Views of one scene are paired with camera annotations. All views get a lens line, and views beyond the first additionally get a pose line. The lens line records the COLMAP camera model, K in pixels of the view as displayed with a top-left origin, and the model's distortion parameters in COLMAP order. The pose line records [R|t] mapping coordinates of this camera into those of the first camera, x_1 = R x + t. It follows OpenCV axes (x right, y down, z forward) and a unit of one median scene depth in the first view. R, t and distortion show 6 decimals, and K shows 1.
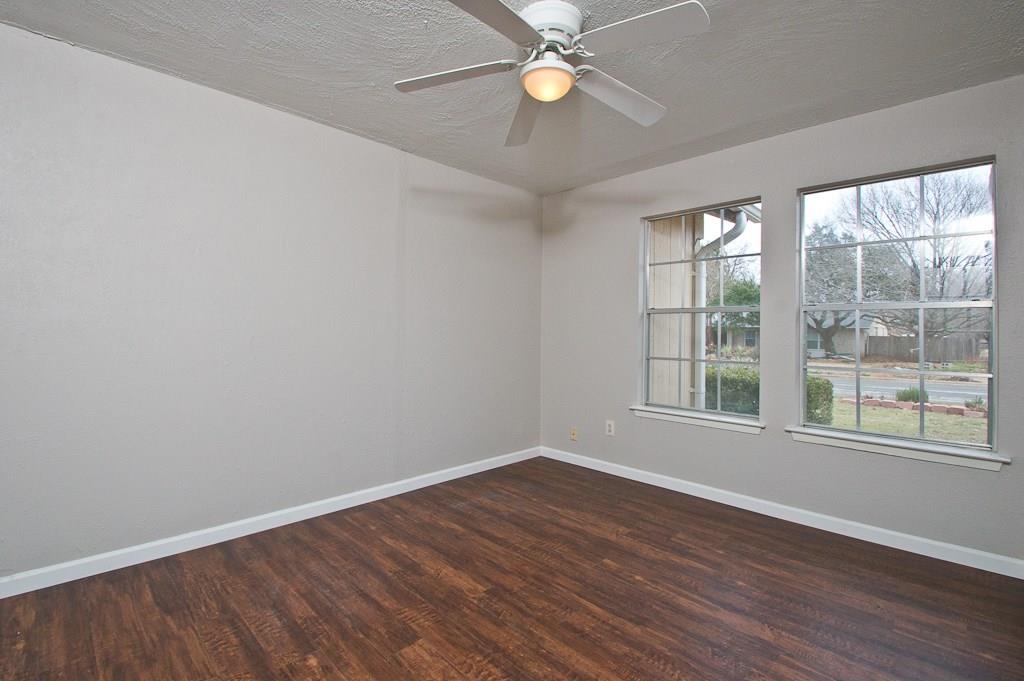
lens RADIAL K [[474.7, 0, 514.0], [0, 474.7, 331.3], [0, 0, 1]] dist [-0.002203, -0.000270]
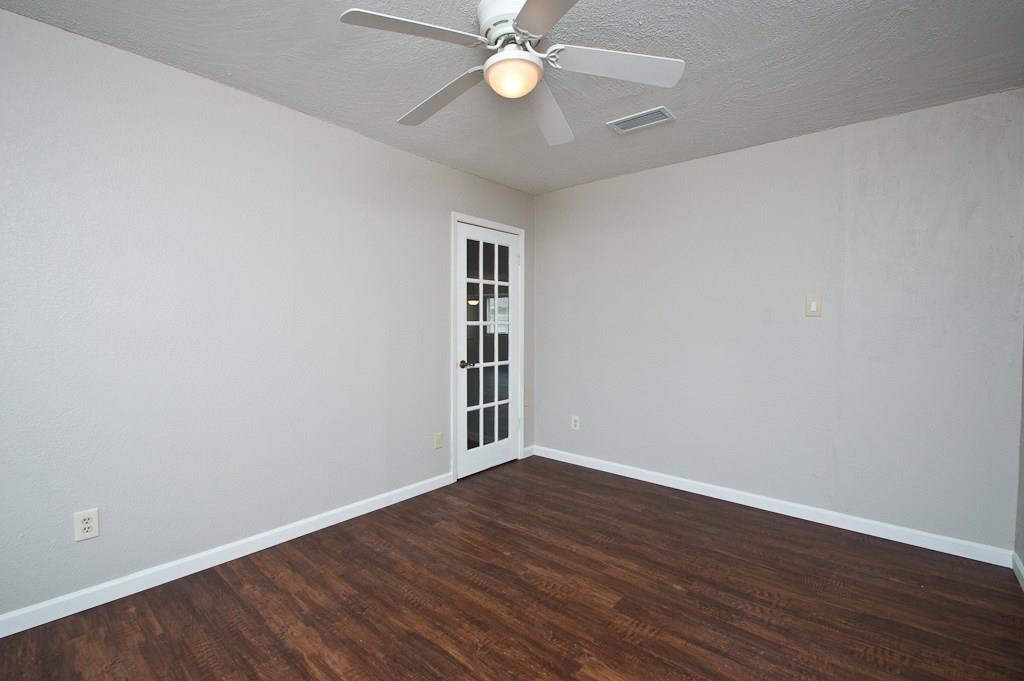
lens RADIAL K [[474.7, 0, 514.0], [0, 474.7, 331.3], [0, 0, 1]] dist [-0.002203, -0.000270]
pose [[-0.995974, -0.016655, -0.088084, 0.150296], [-0.018284, 0.999676, 0.017722, -0.041805], [0.087761, 0.019262, -0.995955, 2.012818]]
